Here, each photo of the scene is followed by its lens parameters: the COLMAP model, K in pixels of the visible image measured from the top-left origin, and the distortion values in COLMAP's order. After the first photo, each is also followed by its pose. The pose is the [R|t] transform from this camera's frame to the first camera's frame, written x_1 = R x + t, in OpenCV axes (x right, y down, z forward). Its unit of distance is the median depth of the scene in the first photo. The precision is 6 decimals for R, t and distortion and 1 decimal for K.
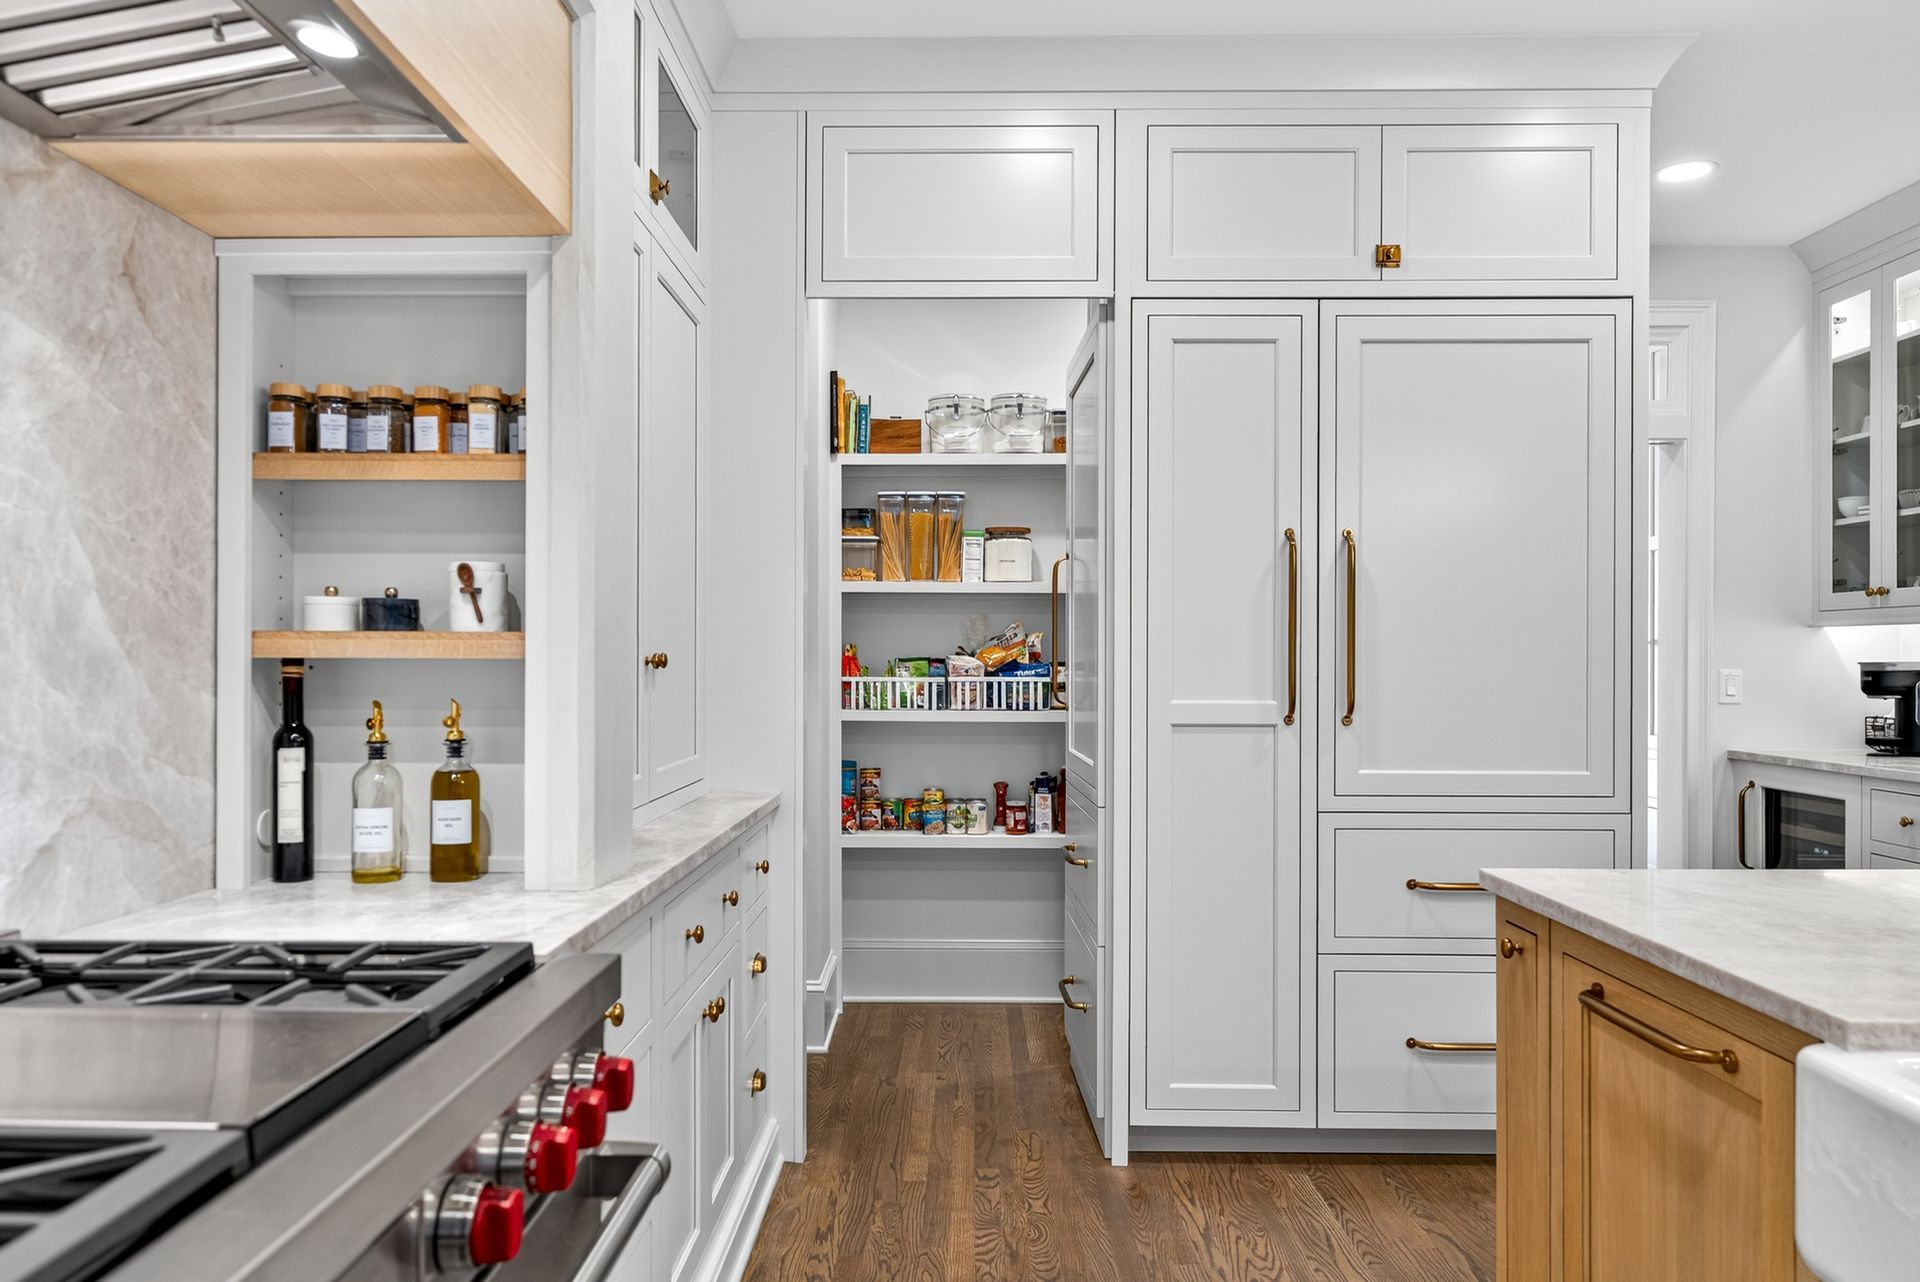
lens RADIAL K [[1314.3, 0, 955.2], [0, 1314.3, 660.0], [0, 0, 1]] dist [0.001412, 0.000349]
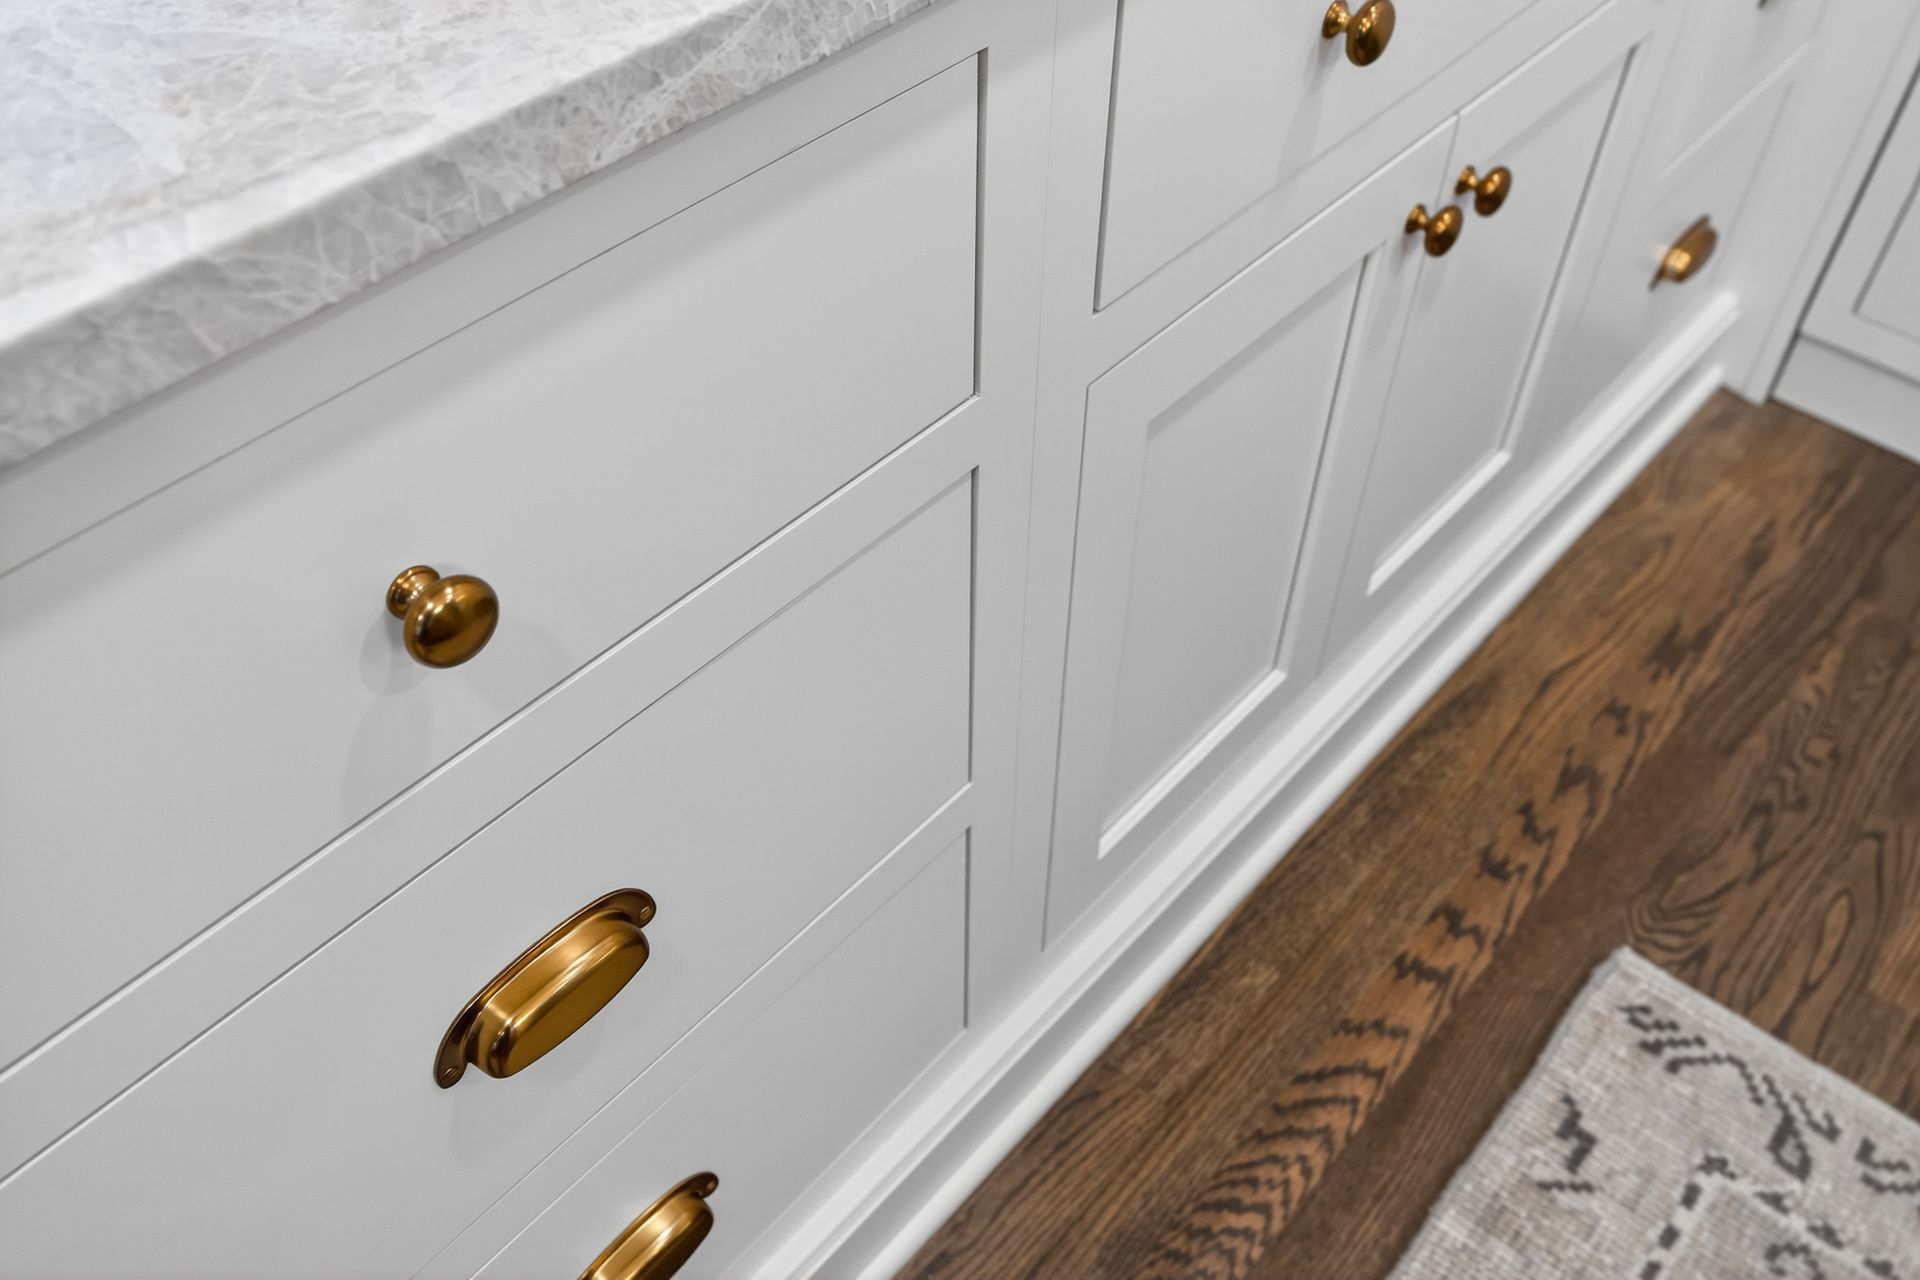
lens RADIAL K [[1640.0, 0, 960.1], [0, 1640.0, 634.8], [0, 0, 1]] dist [0.007266, 0.001801]
pose [[0.752185, 0.483534, -0.447674, -0.038669], [-0.005909, 0.684295, 0.729182, 0.040016], [0.658925, -0.545835, 0.517573, 0.576889]]
